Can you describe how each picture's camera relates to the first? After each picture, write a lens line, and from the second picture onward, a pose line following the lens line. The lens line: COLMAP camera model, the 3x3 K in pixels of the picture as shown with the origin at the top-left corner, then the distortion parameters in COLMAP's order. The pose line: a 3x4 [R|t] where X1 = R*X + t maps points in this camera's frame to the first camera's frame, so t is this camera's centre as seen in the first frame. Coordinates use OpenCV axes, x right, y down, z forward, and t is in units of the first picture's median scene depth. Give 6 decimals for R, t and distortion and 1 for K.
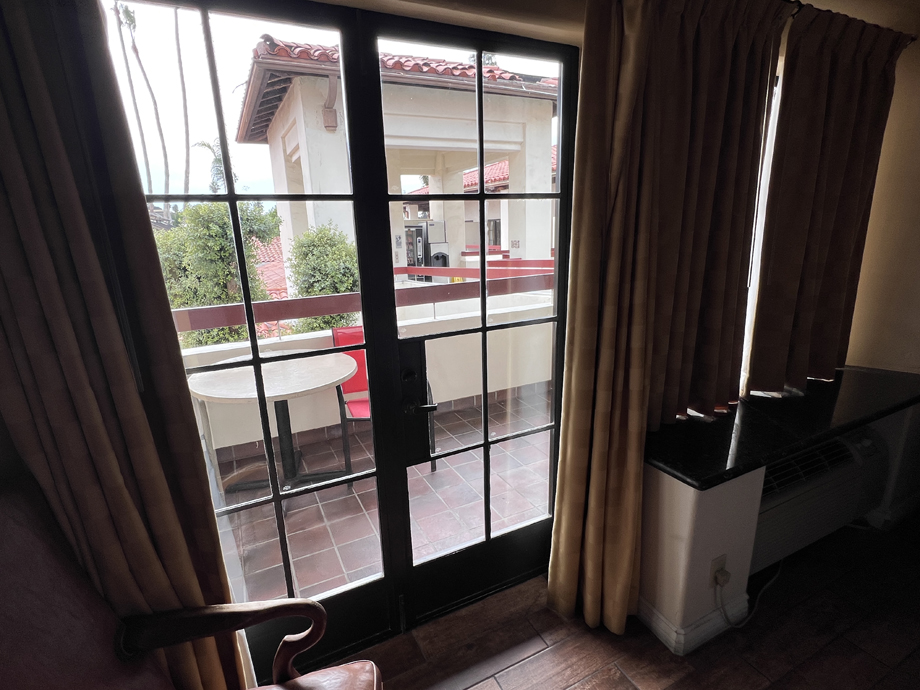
lens RADIAL K [[466.1, 0, 460.0], [0, 466.1, 345.0], [0, 0, 1]] dist [-0.000265, 0.000108]
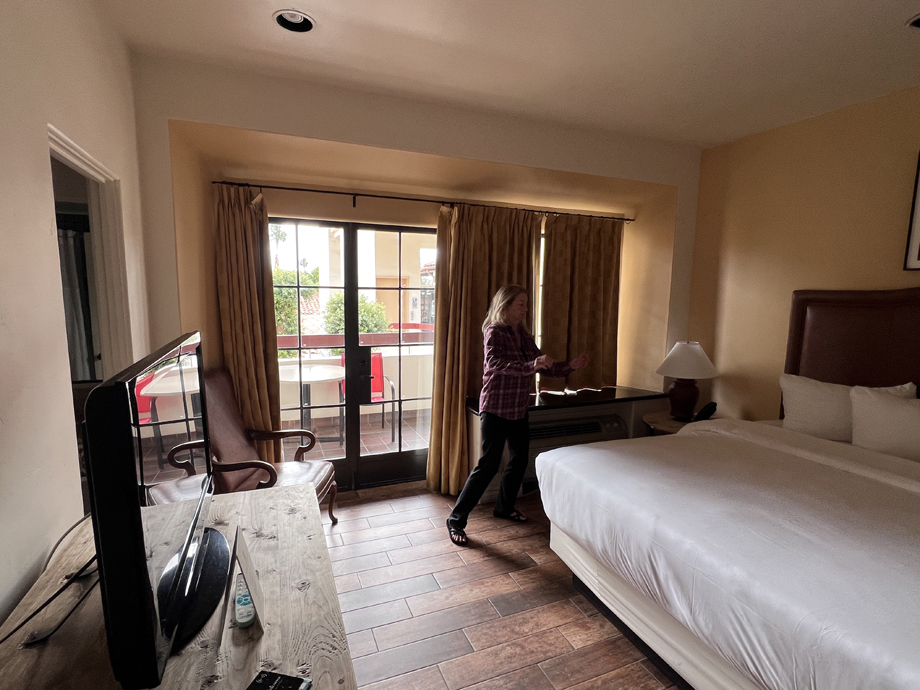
lens RADIAL K [[466.1, 0, 460.0], [0, 466.1, 345.0], [0, 0, 1]] dist [-0.000265, 0.000108]
pose [[0.996165, 0.057901, -0.065601, 0.413754], [-0.065979, 0.989507, -0.128542, 0.196762], [0.057470, 0.132377, 0.989532, -1.014574]]
